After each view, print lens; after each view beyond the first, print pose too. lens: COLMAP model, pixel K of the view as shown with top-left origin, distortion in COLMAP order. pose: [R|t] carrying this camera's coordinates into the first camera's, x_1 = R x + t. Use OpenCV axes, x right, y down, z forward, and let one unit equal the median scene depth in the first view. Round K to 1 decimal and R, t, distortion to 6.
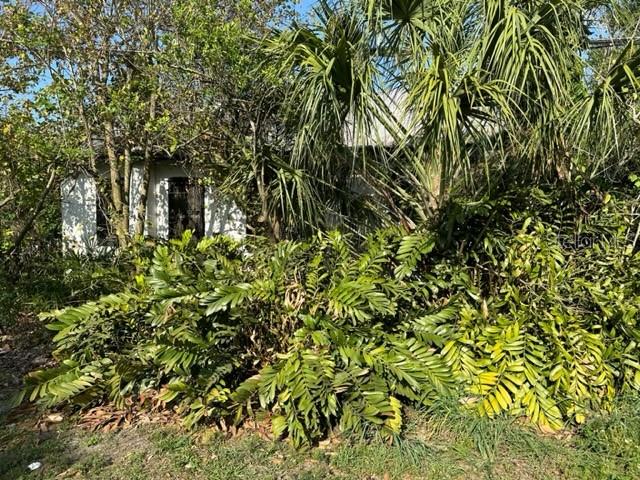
lens RADIAL K [[450.7, 0, 324.3], [0, 450.7, 239.3], [0, 0, 1]] dist [0.069610, -0.074215]
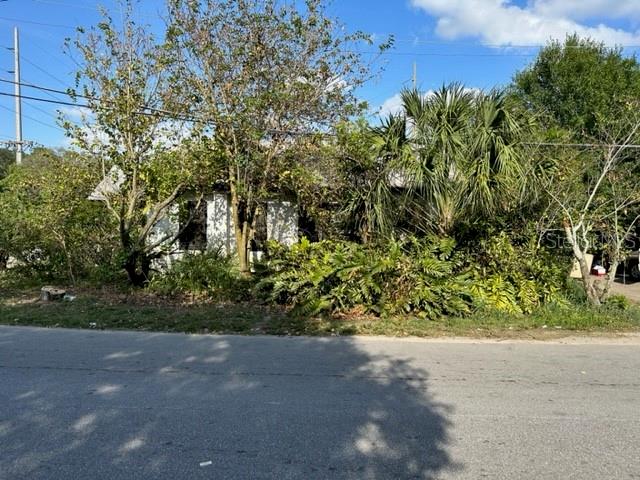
lens RADIAL K [[450.7, 0, 324.3], [0, 450.7, 239.3], [0, 0, 1]] dist [0.069610, -0.074215]
pose [[0.975552, 0.002477, 0.219756, -0.861891], [0.002884, 0.999706, -0.024073, 0.044558], [-0.219751, 0.024118, 0.975258, -0.944885]]
